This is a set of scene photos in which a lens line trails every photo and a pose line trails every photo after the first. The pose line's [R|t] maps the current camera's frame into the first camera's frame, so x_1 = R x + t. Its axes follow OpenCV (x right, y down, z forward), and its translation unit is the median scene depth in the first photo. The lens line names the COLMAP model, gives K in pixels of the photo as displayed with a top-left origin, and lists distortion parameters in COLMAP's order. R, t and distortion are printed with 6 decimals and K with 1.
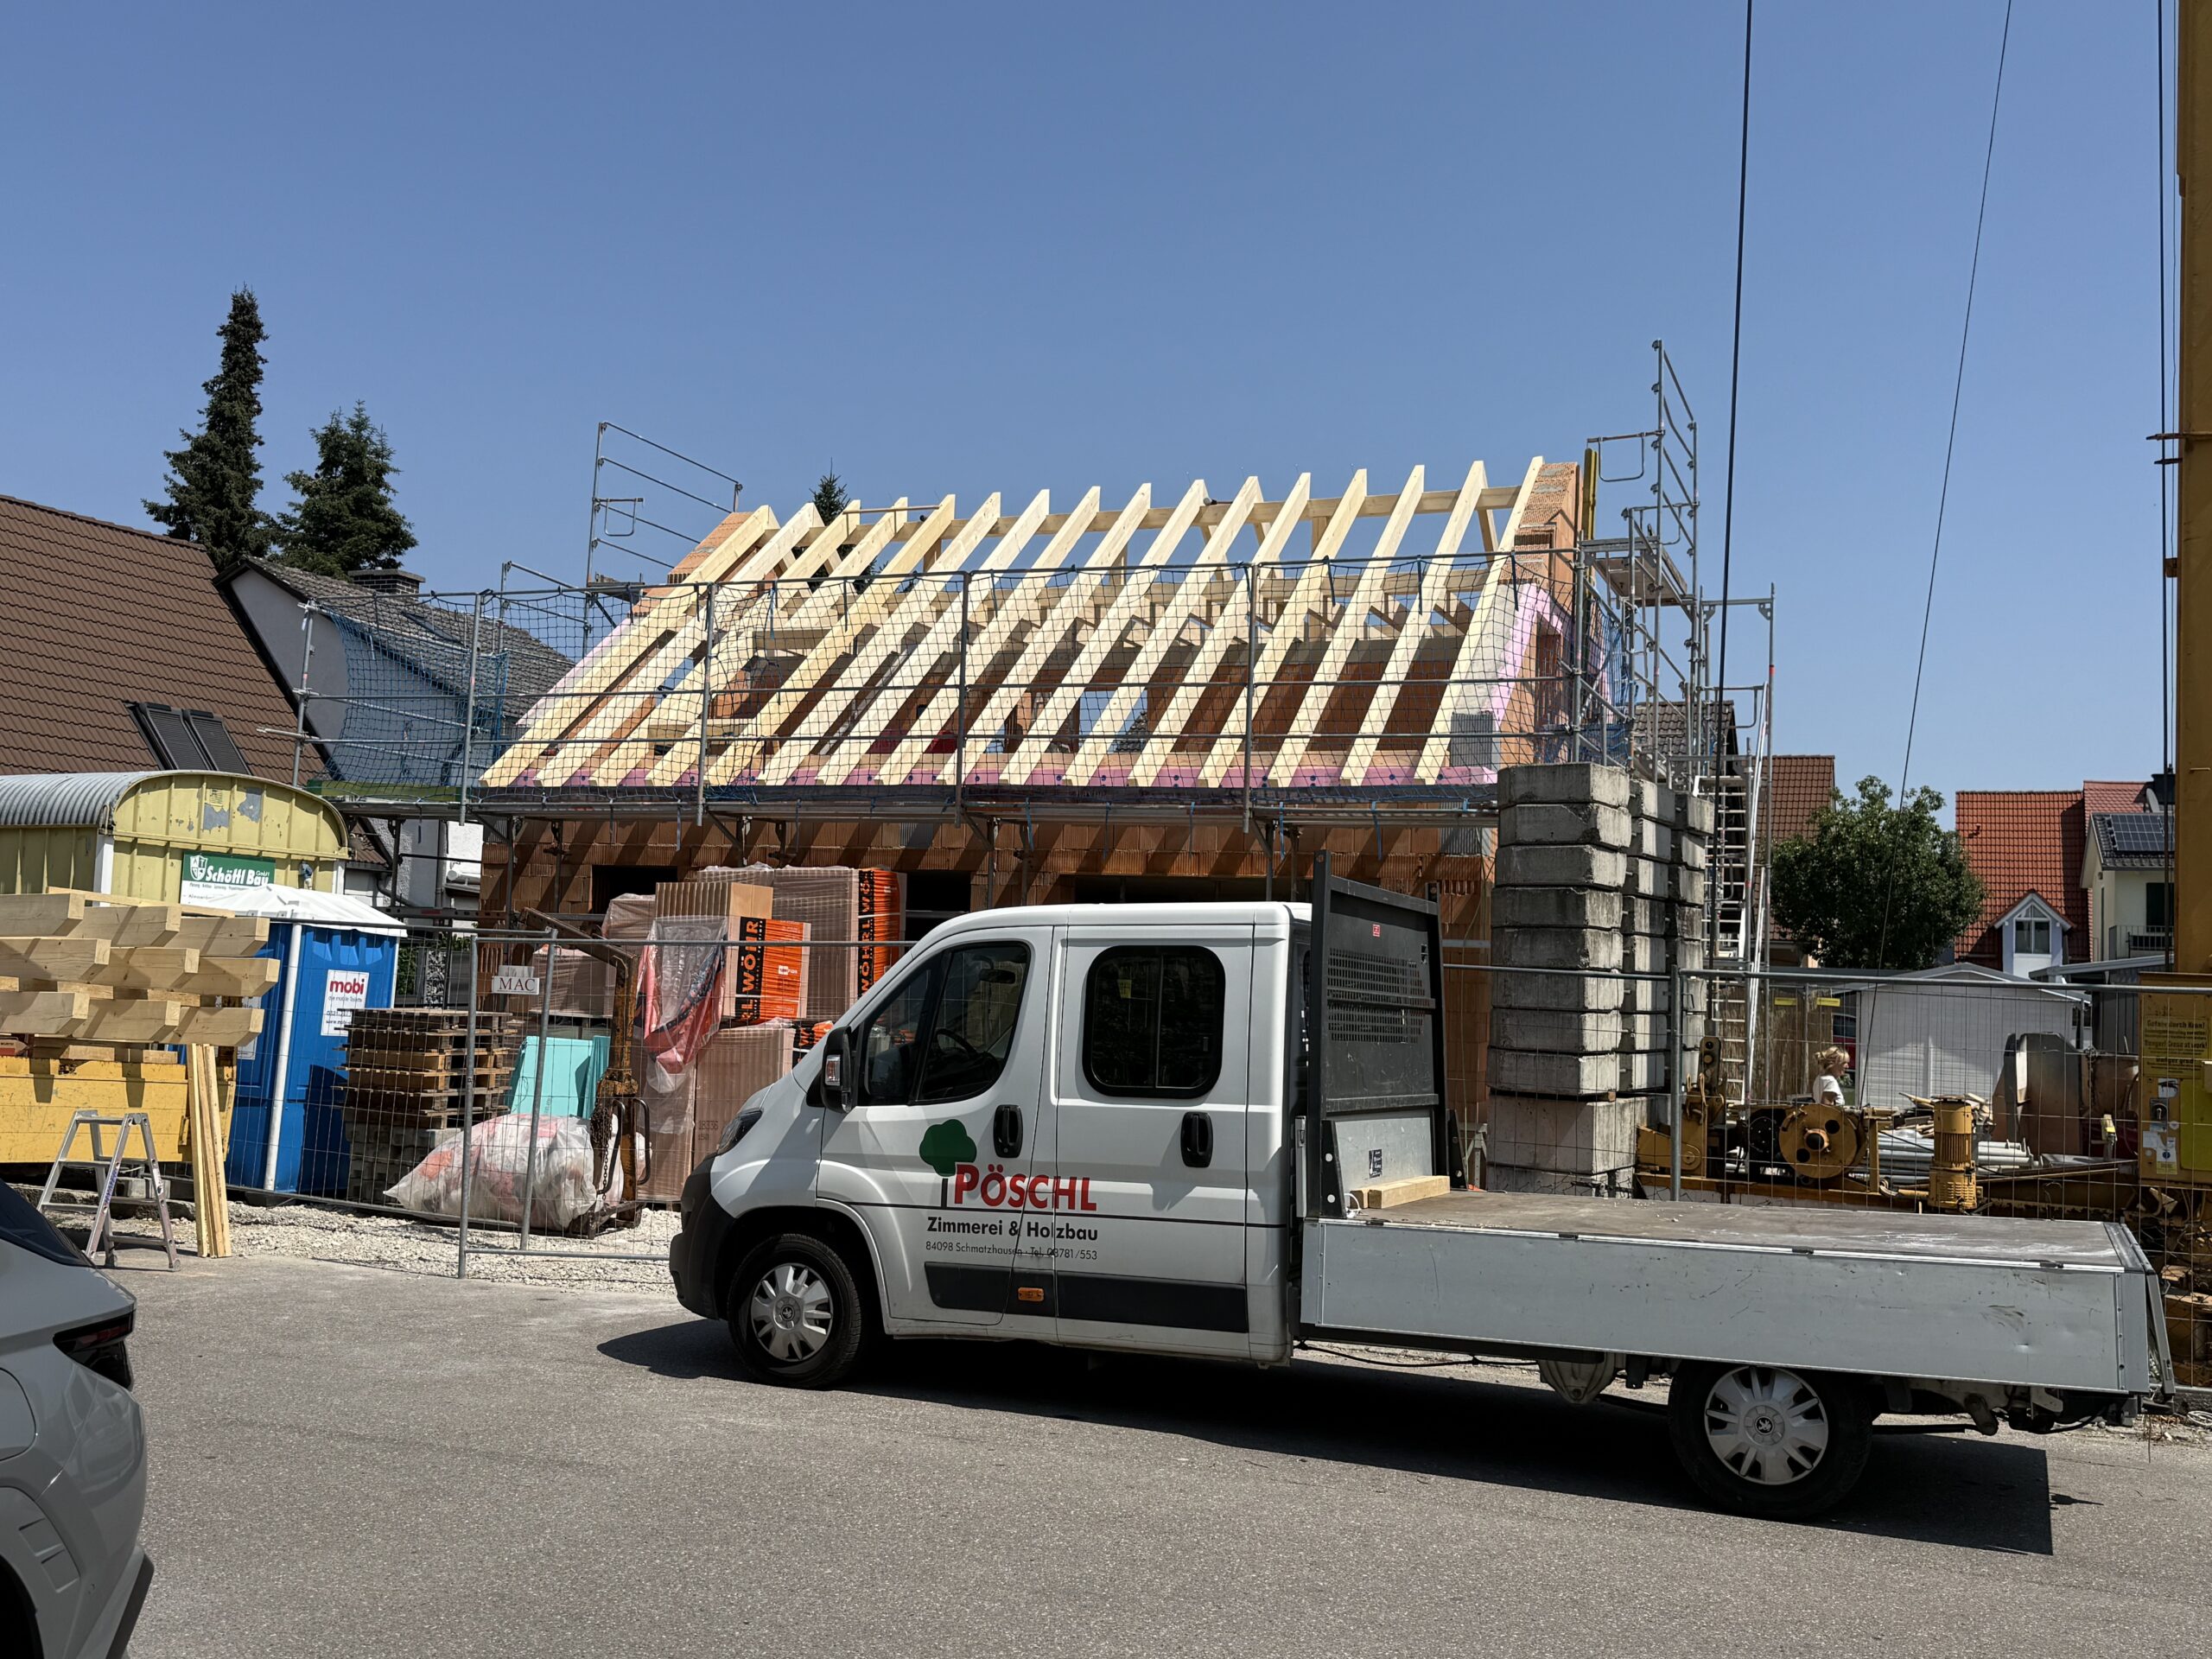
lens RADIAL K [[2123.5, 0, 1101.0], [0, 2123.5, 749.5], [0, 0, 1]] dist [0.054053, -0.001993]
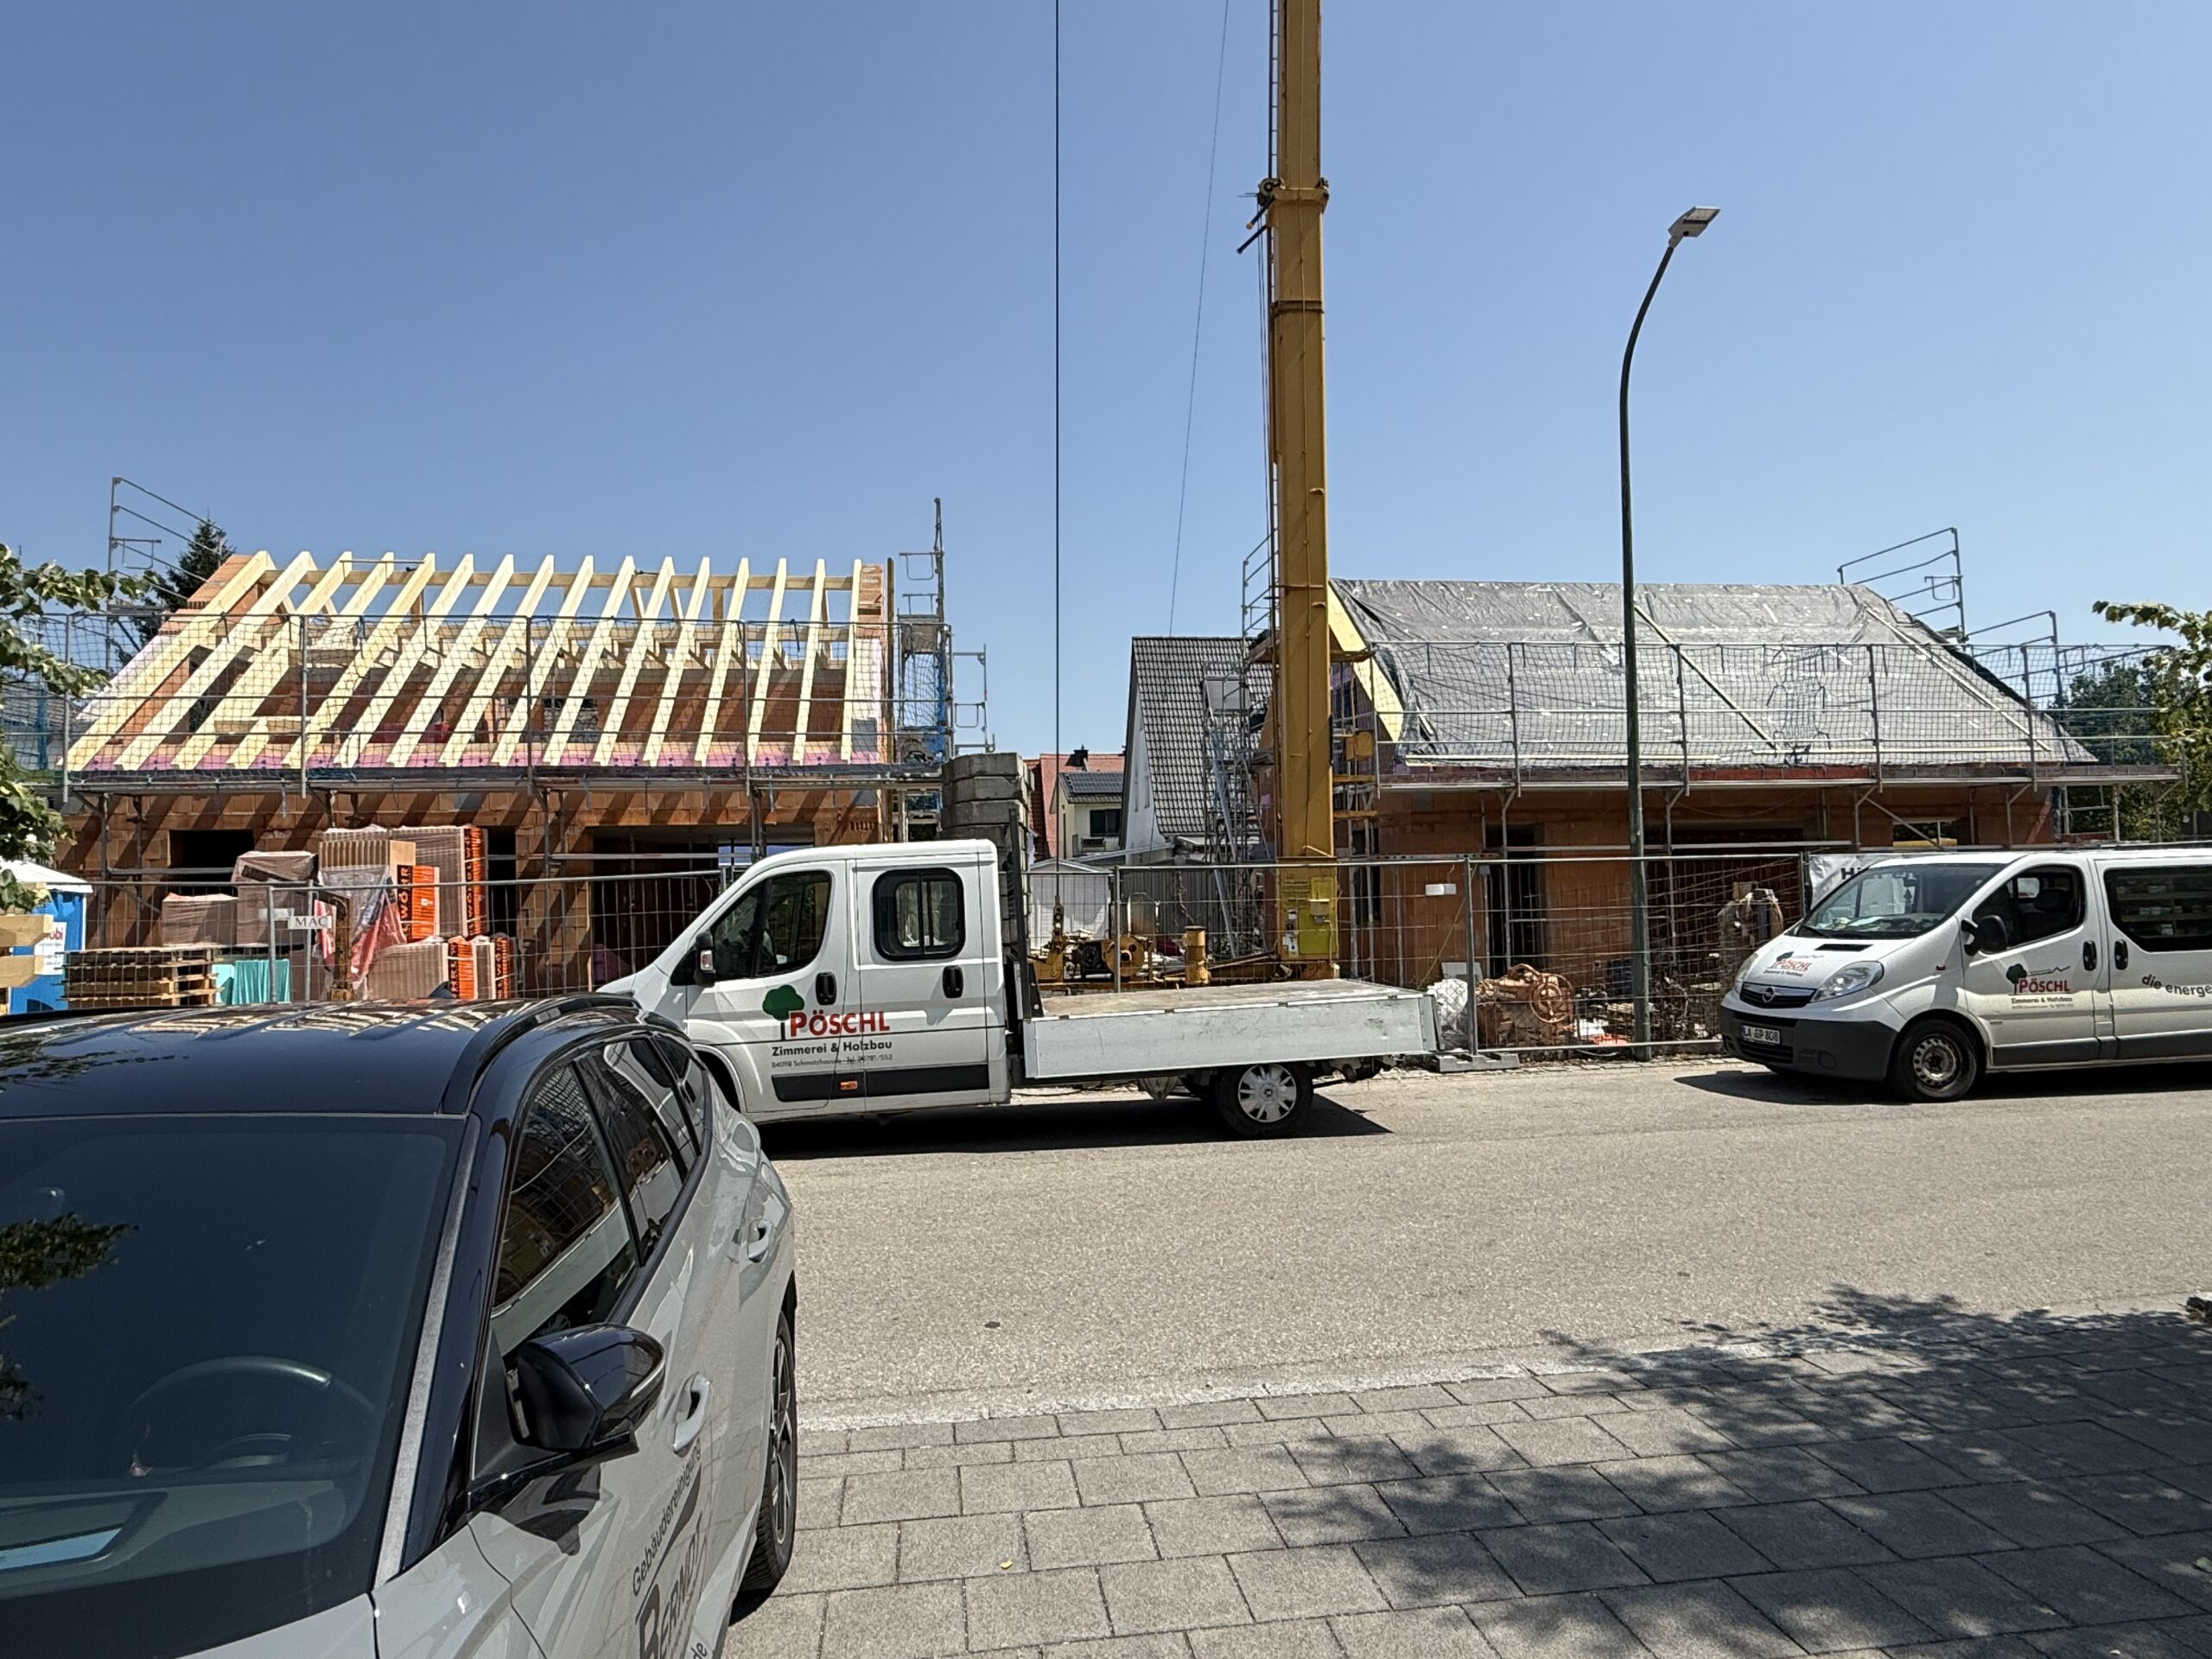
lens RADIAL K [[1245.4, 0, 1110.6], [0, 1245.4, 893.4], [0, 0, 1]] dist [0.021336, 0.000566]
pose [[0.853811, -0.061171, 0.516976, -0.188739], [-0.002309, 0.992618, 0.121263, -0.002590], [-0.520577, -0.104730, 0.847367, 0.059535]]
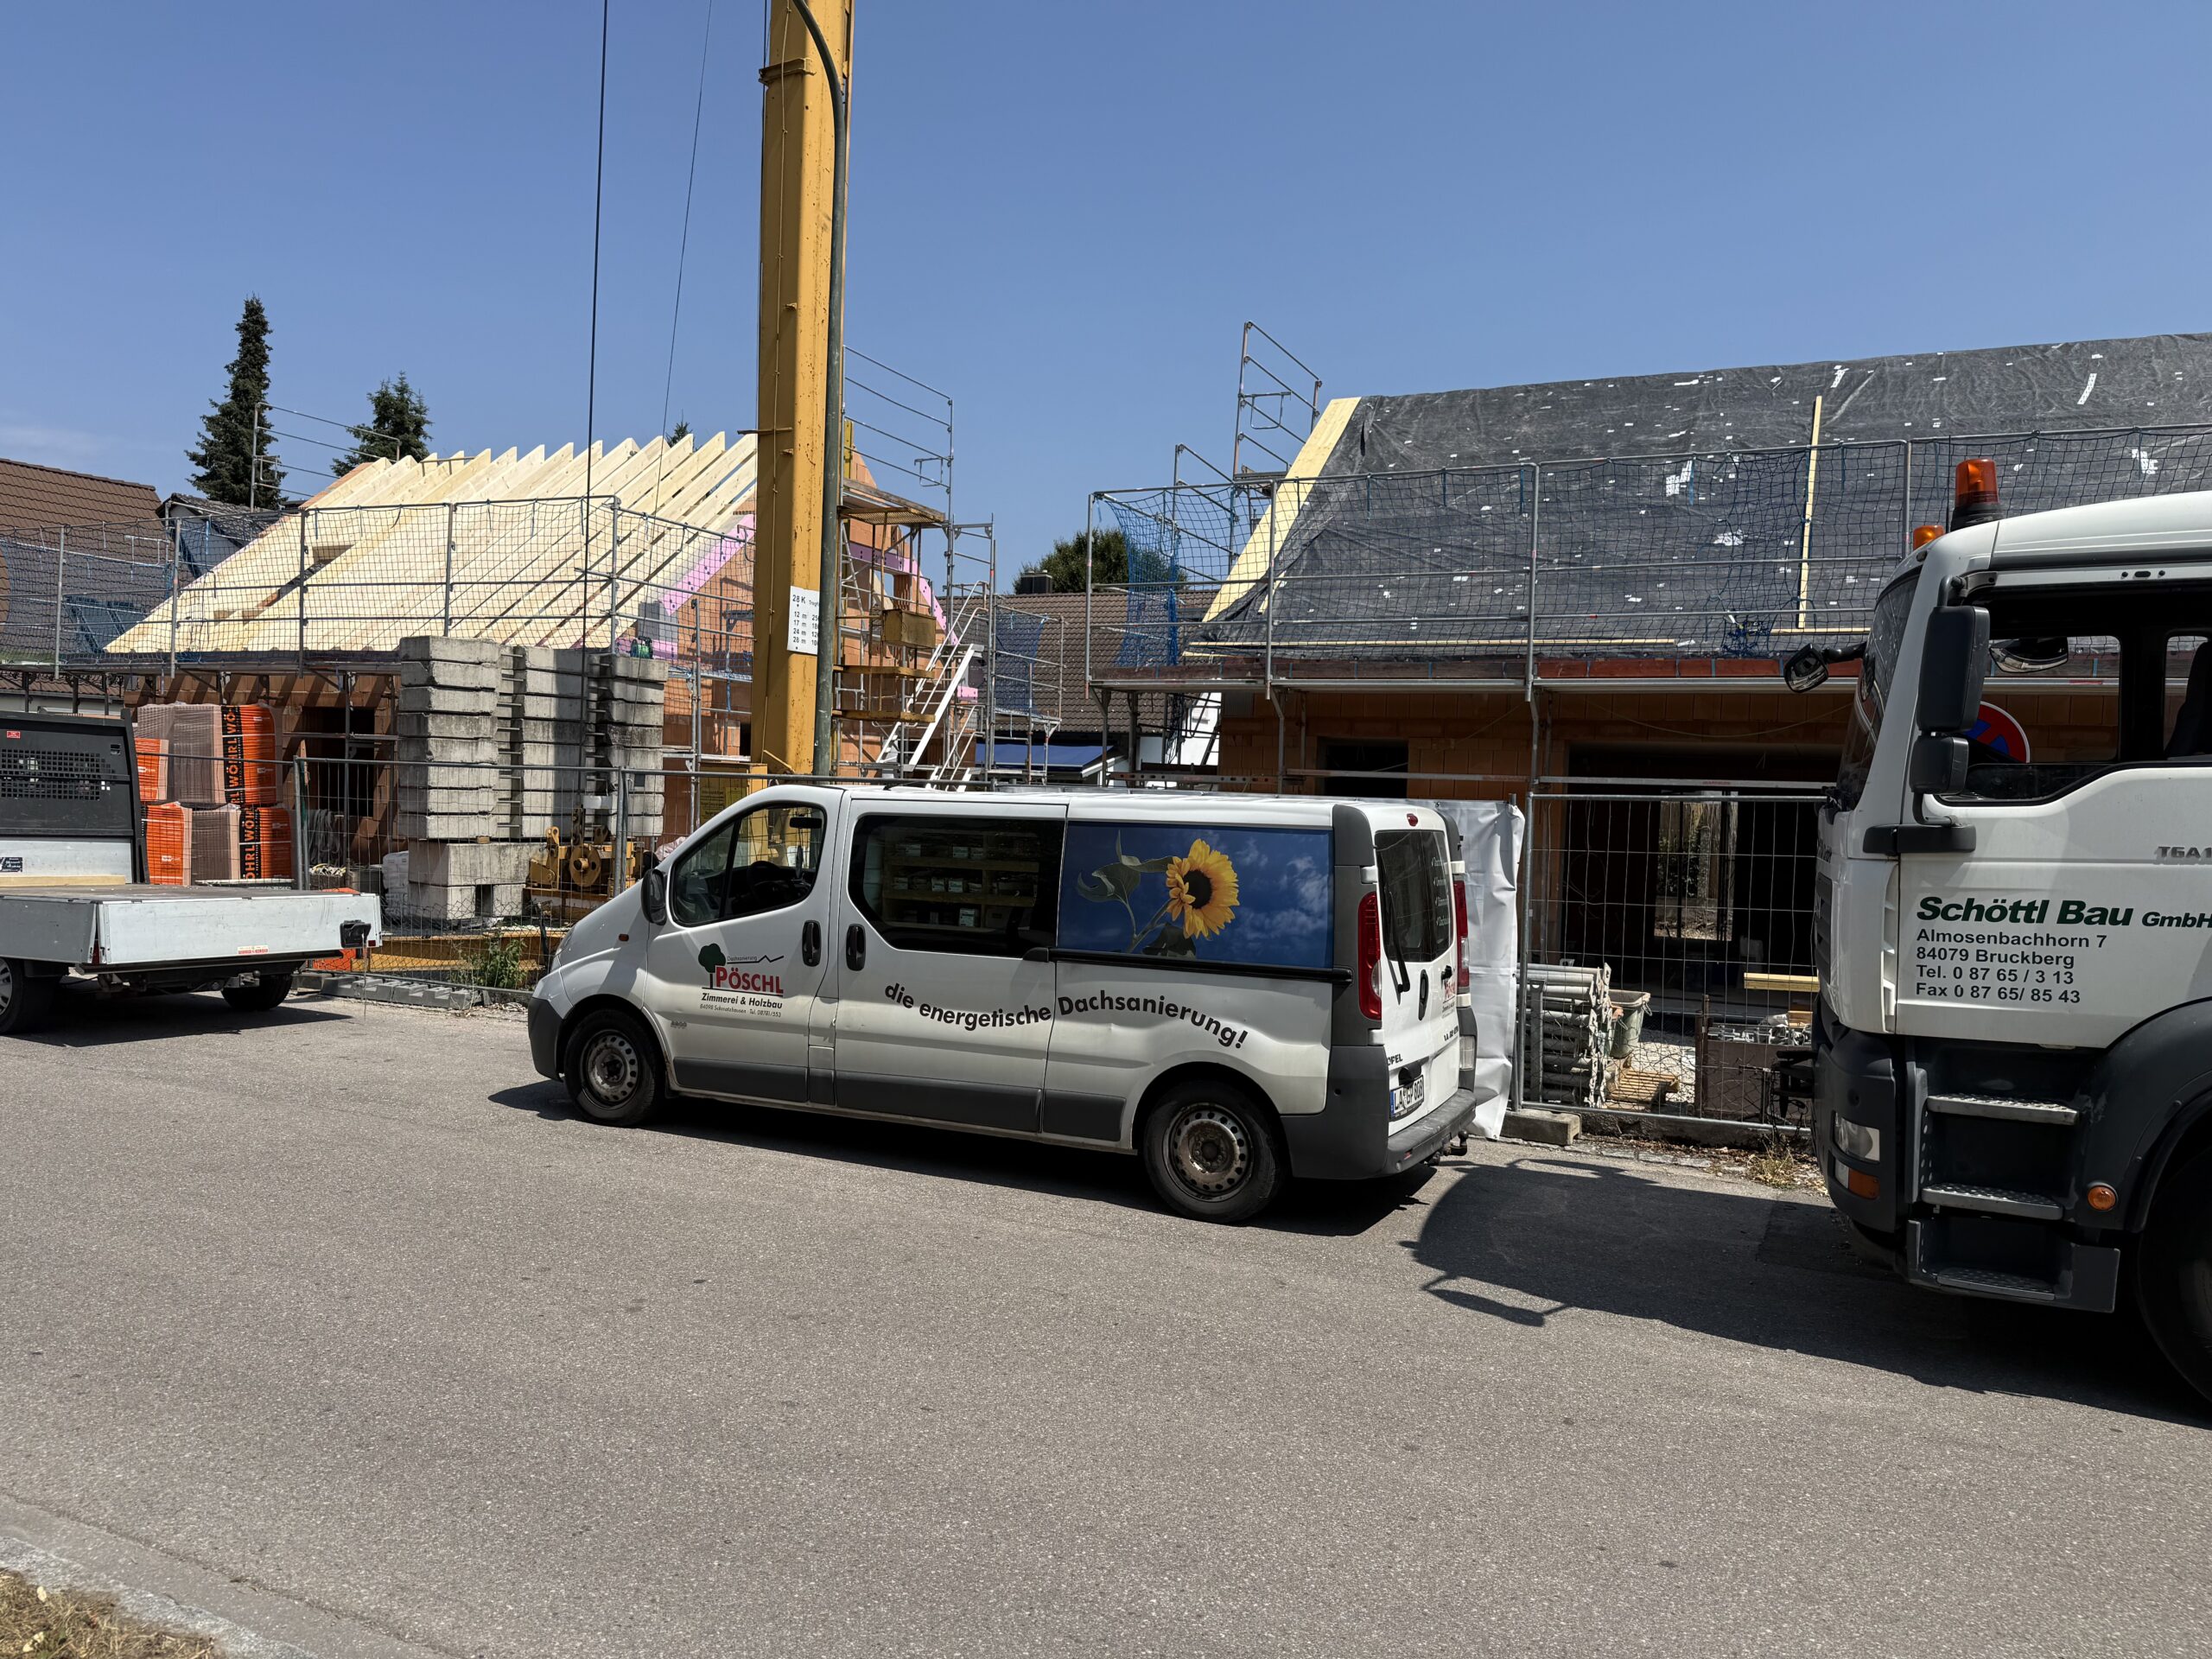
lens RADIAL K [[1613.5, 0, 1100.8], [0, 1613.5, 790.4], [0, 0, 1]] dist [0.007554, 0.002133]
pose [[0.998803, -0.002468, -0.048855, 0.592424], [0.007569, 0.994495, 0.104508, -0.001321], [0.048328, -0.104753, 0.993323, -0.158958]]
